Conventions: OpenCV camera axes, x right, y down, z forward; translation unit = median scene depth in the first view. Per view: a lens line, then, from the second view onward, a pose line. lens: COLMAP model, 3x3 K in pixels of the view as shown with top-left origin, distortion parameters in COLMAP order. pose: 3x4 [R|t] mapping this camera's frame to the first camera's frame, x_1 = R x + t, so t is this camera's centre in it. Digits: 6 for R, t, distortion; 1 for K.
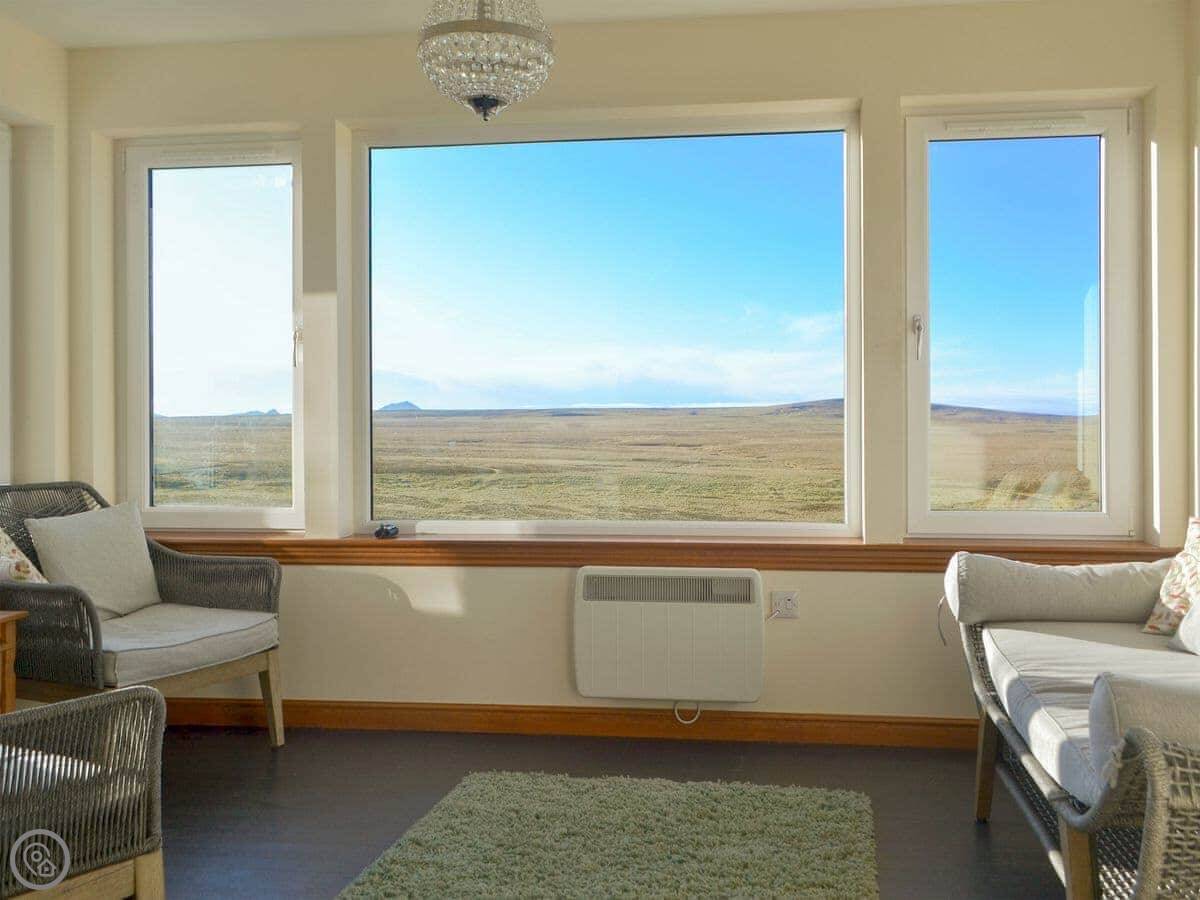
lens RADIAL K [[1318.4, 0, 600.5], [0, 1318.4, 401.9], [0, 0, 1]] dist [-0.056882, 0.321315]
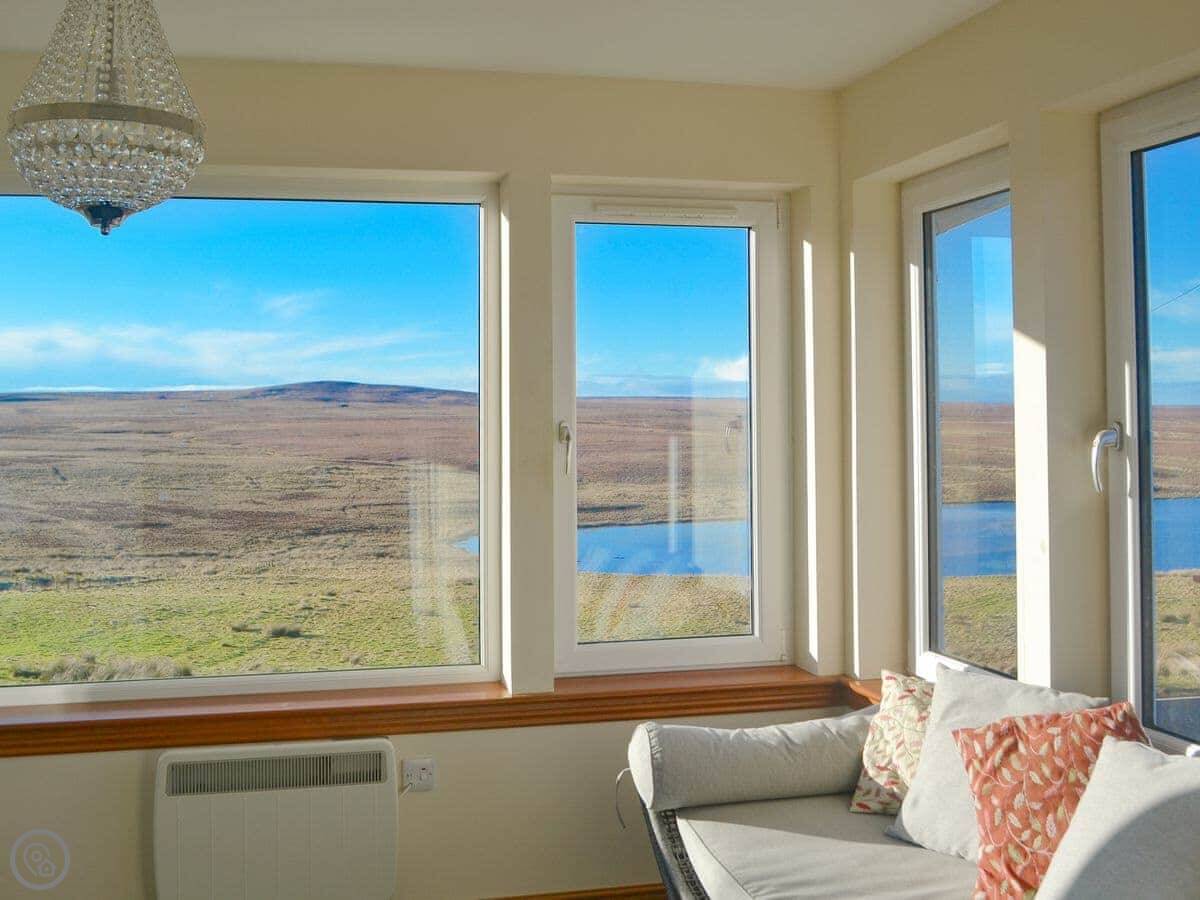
lens RADIAL K [[1353.0, 0, 598.3], [0, 1353.0, 321.8], [0, 0, 1]] dist [-0.051414, -0.007909]
pose [[0.926912, 0.016555, 0.374914, -0.074804], [0.000478, 0.998974, -0.045292, -0.089973], [-0.375279, 0.042161, 0.925953, 0.154670]]
